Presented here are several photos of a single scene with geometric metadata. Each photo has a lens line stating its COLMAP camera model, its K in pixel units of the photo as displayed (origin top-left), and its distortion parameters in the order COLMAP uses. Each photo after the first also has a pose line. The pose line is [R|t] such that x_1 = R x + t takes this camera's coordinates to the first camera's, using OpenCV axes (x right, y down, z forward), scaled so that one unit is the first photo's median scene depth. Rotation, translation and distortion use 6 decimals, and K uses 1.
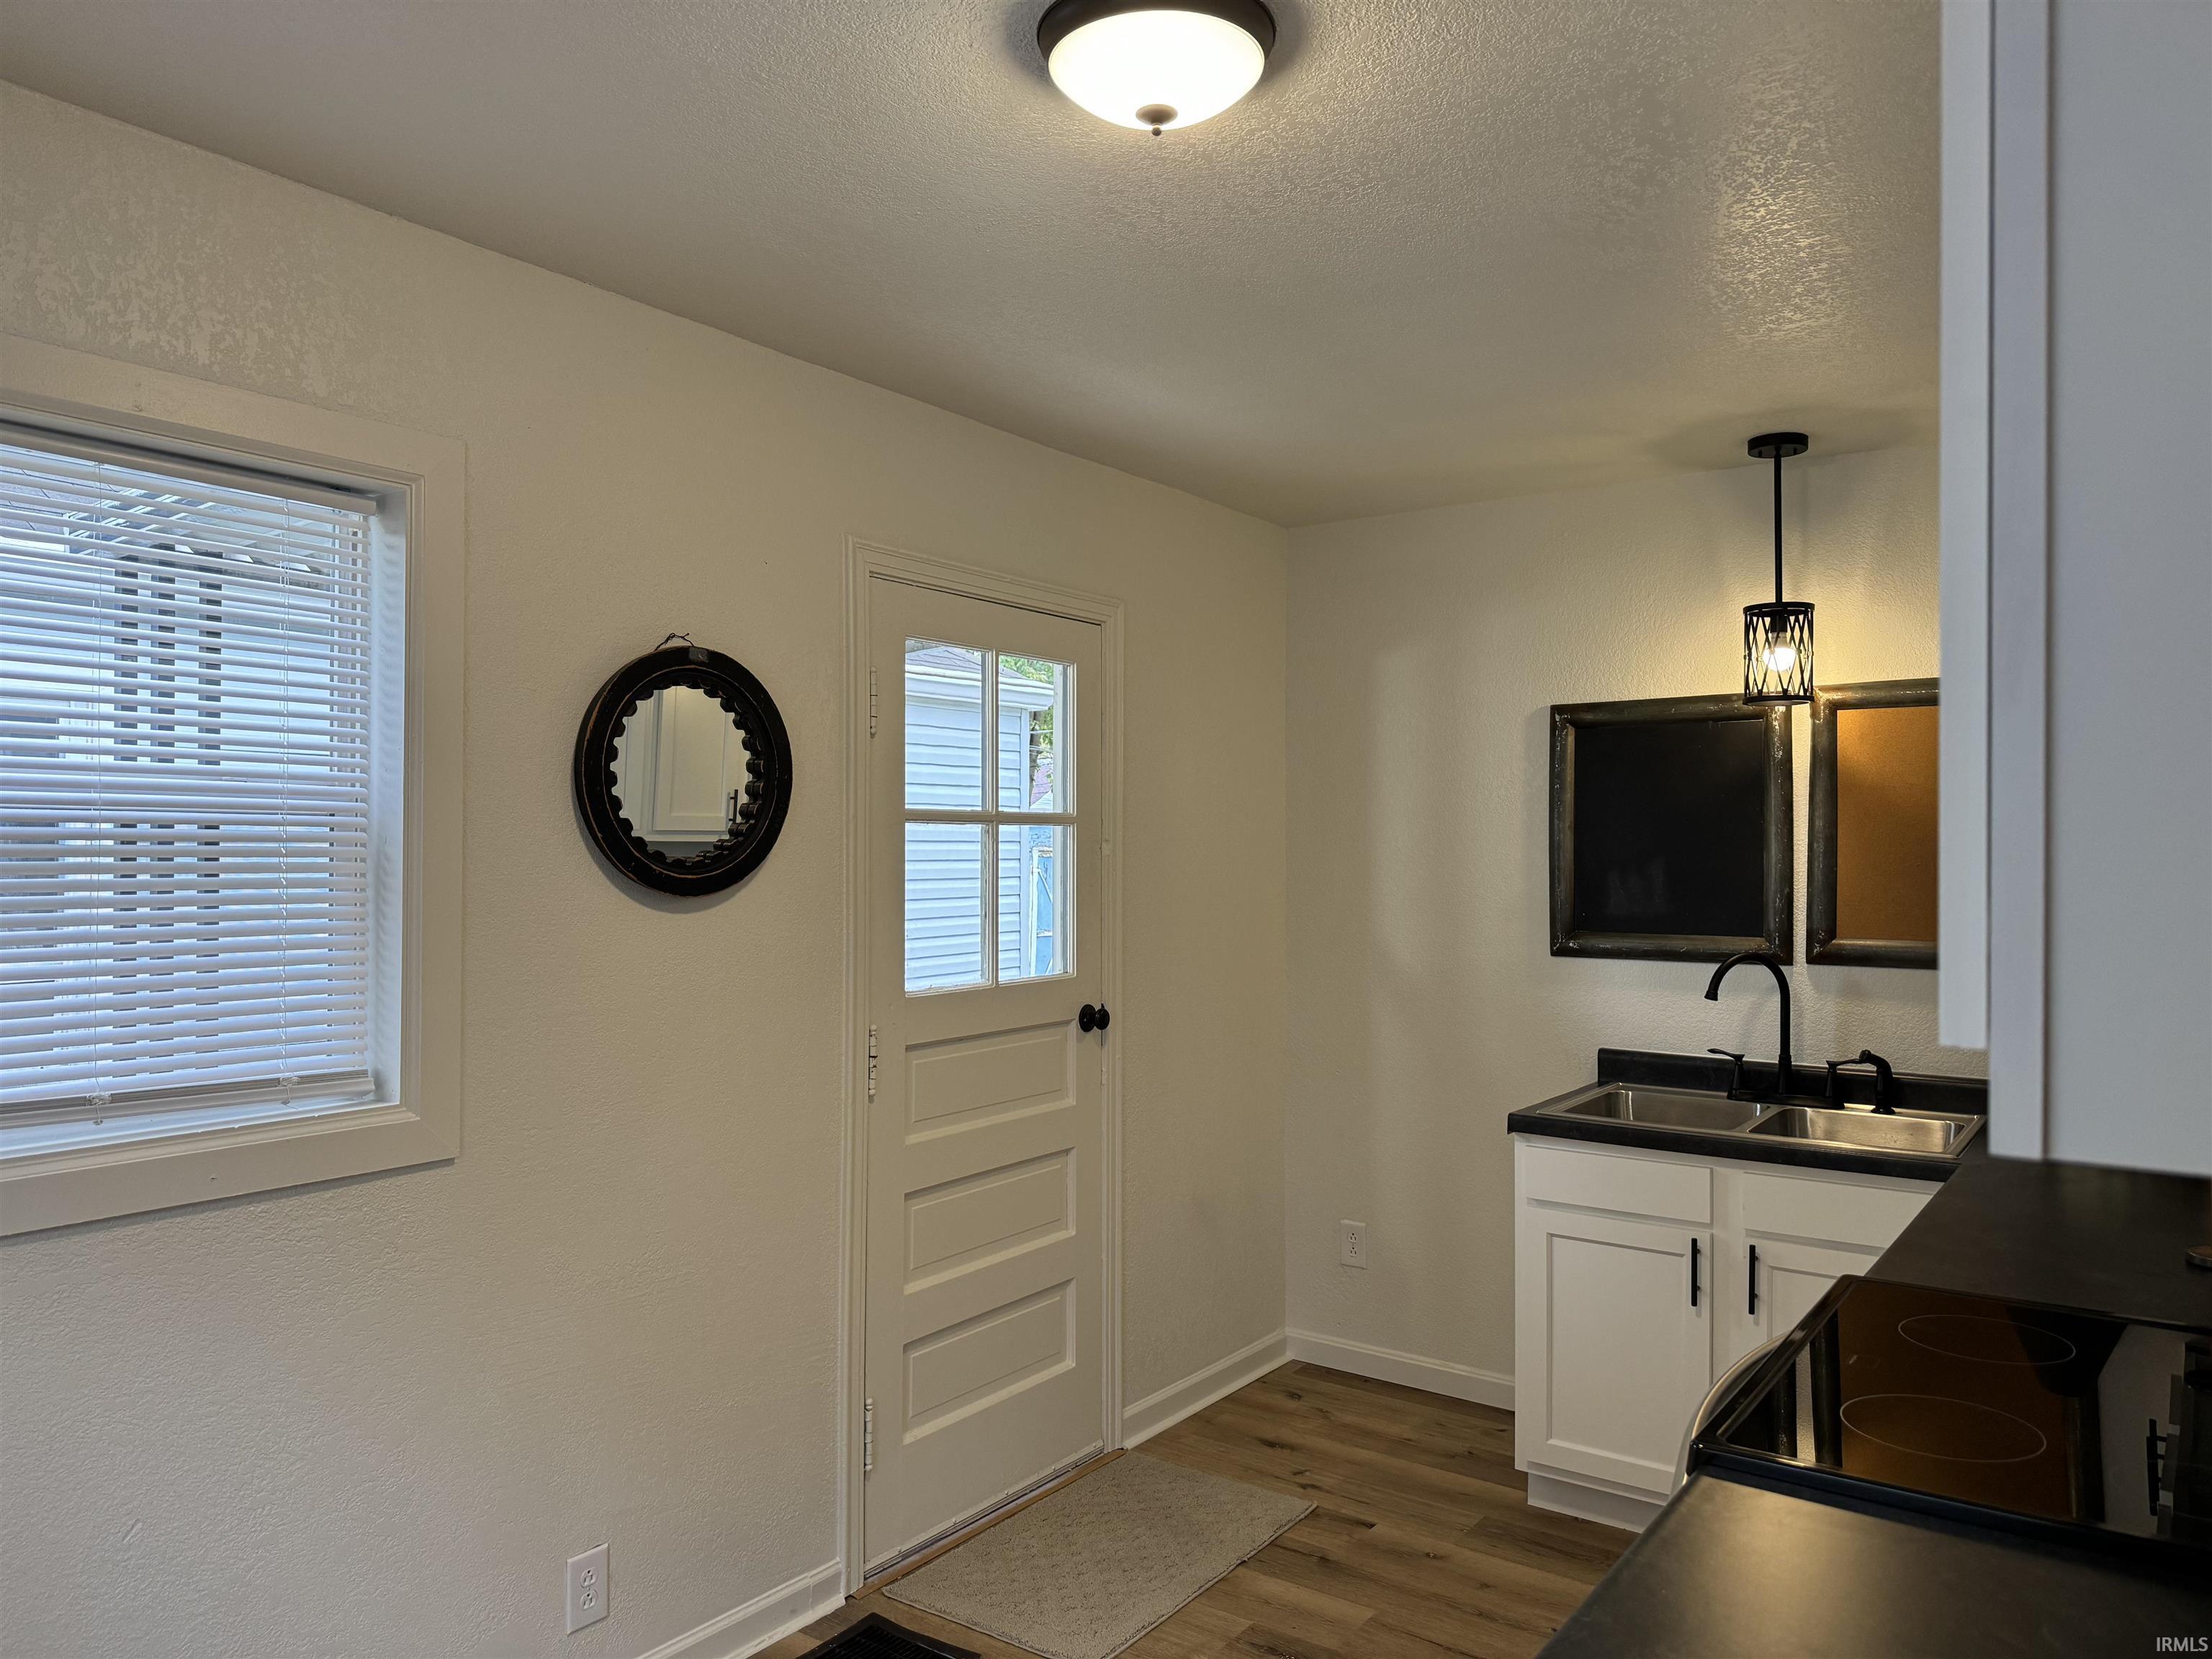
lens RADIAL K [[1556.2, 0, 1095.0], [0, 1556.2, 838.4], [0, 0, 1]] dist [0.052043, -0.056345]
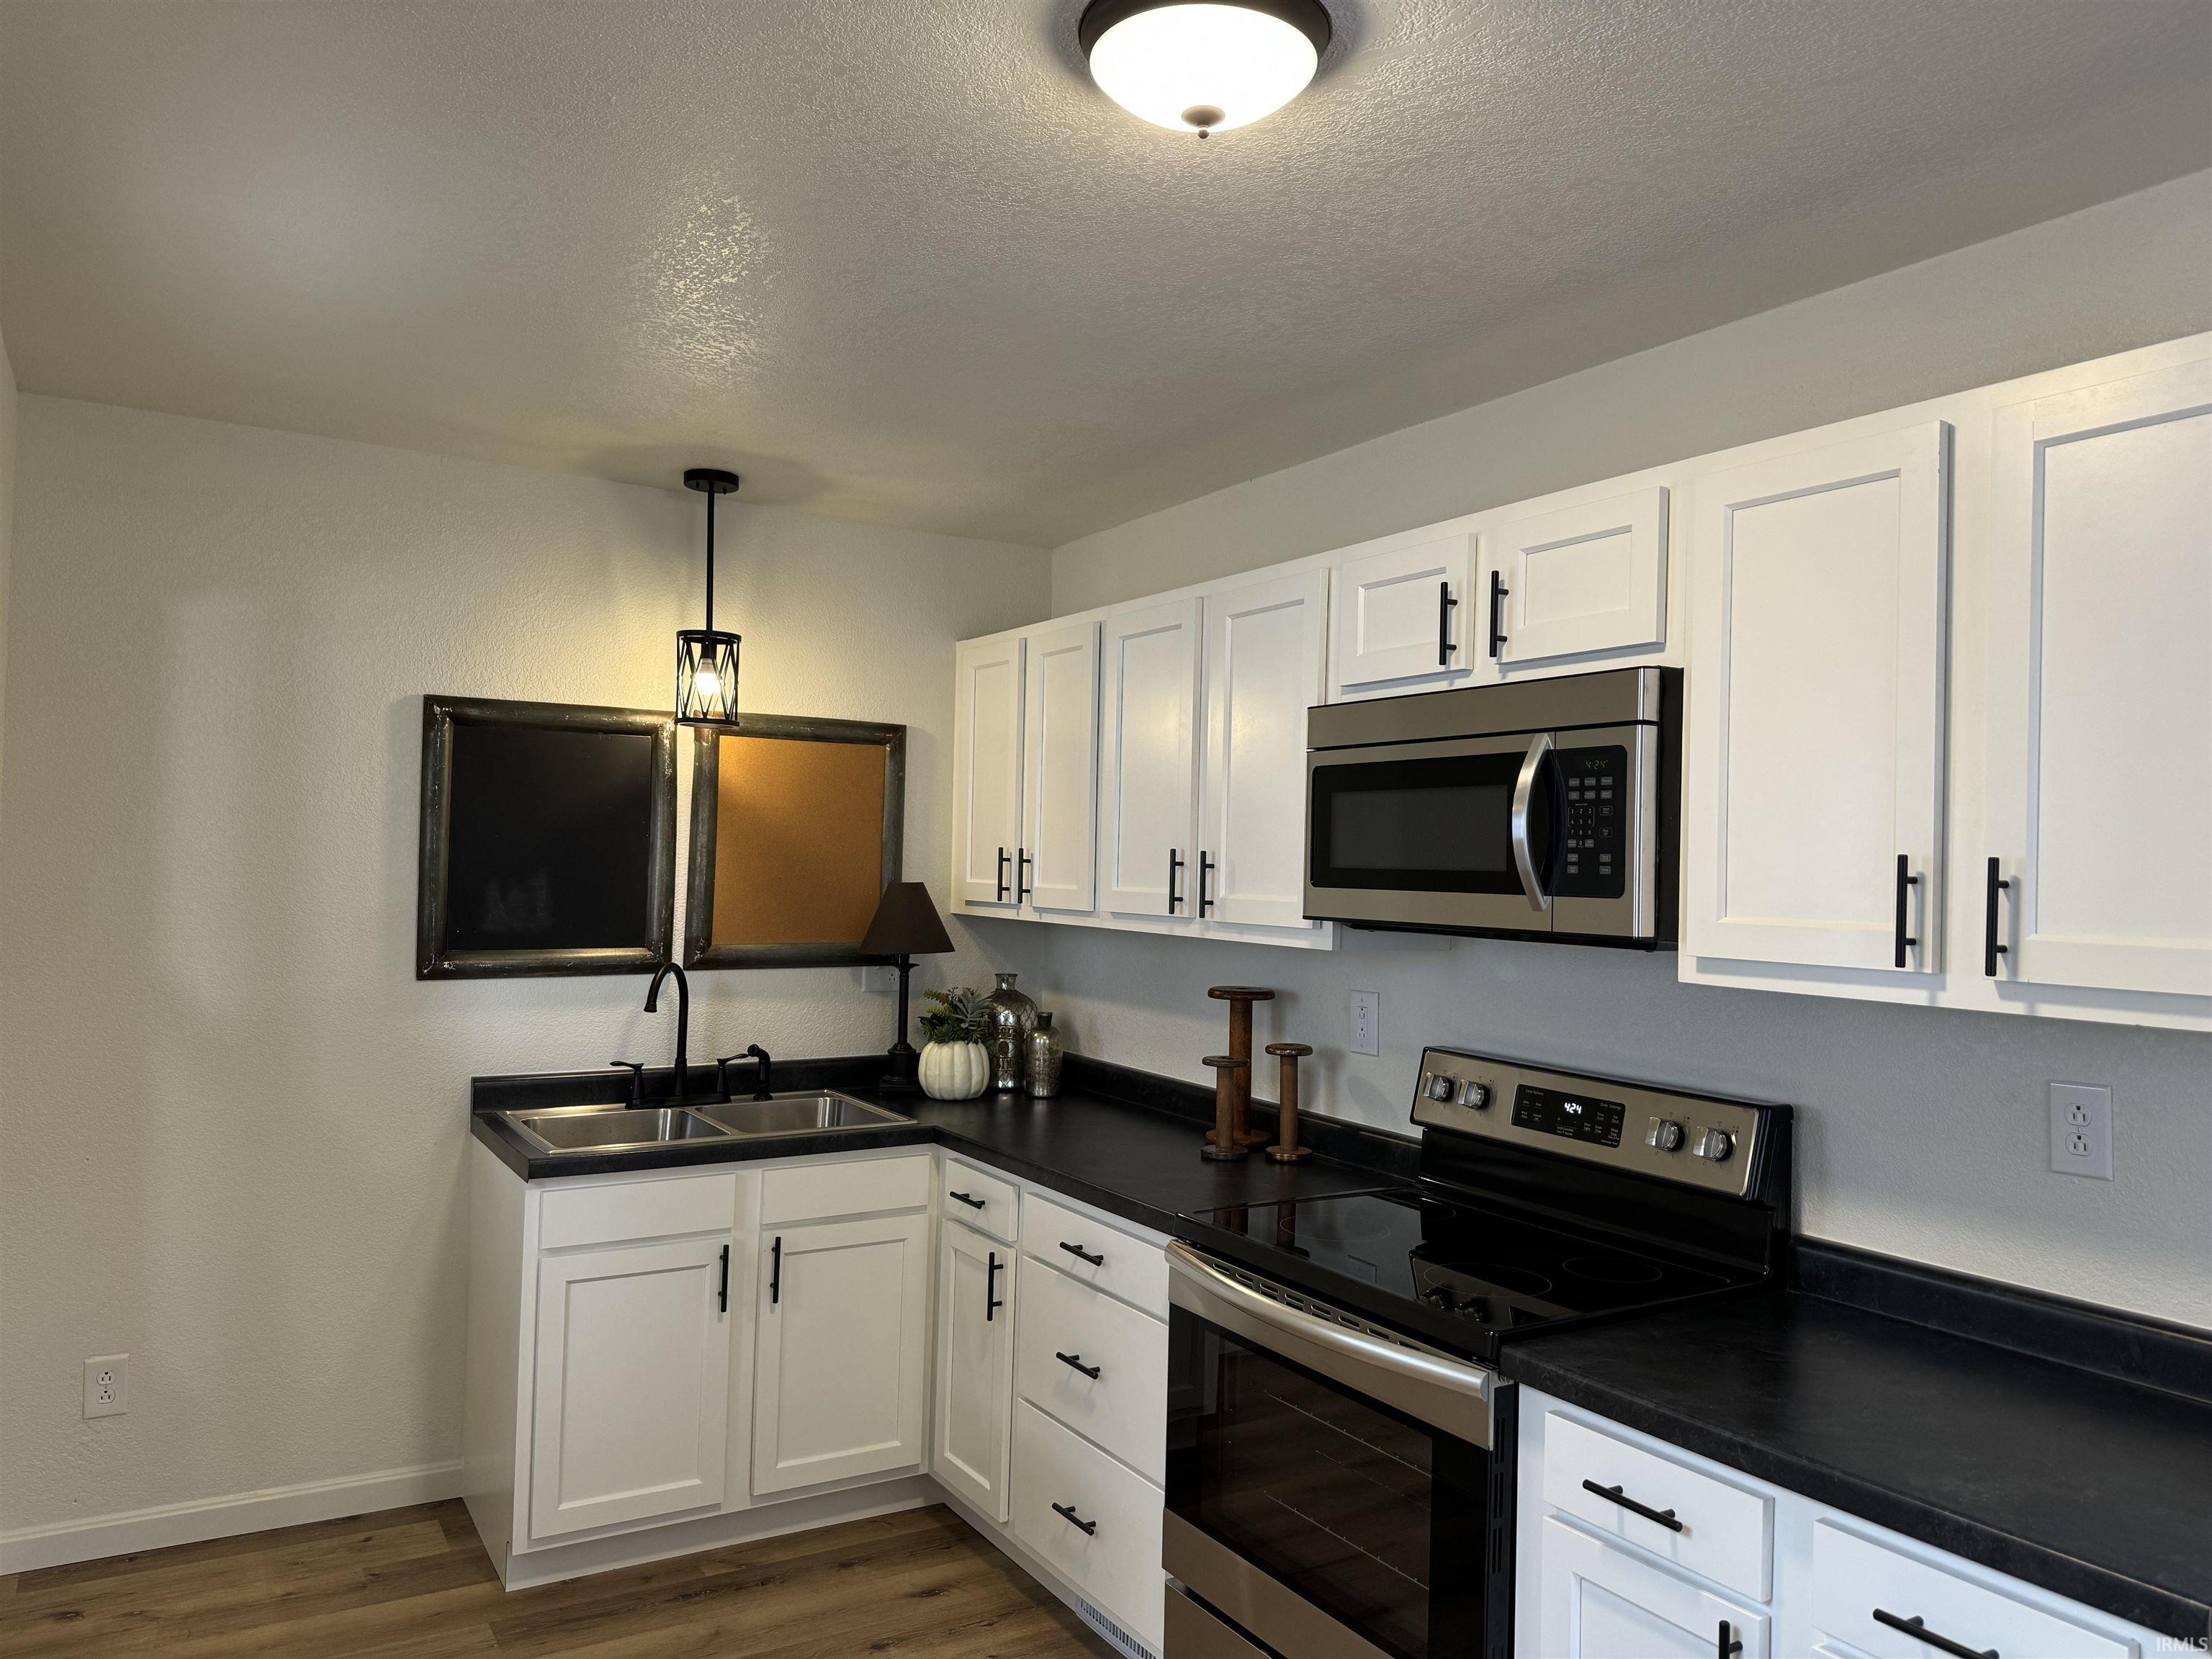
lens RADIAL K [[1556.2, 0, 1122.6], [0, 1556.2, 836.8], [0, 0, 1]] dist [0.052043, -0.056345]
pose [[0.384202, 0.019634, 0.923040, -0.413720], [-0.027689, 0.999569, -0.009737, -0.008273], [-0.922834, -0.021817, 0.384580, 0.327402]]
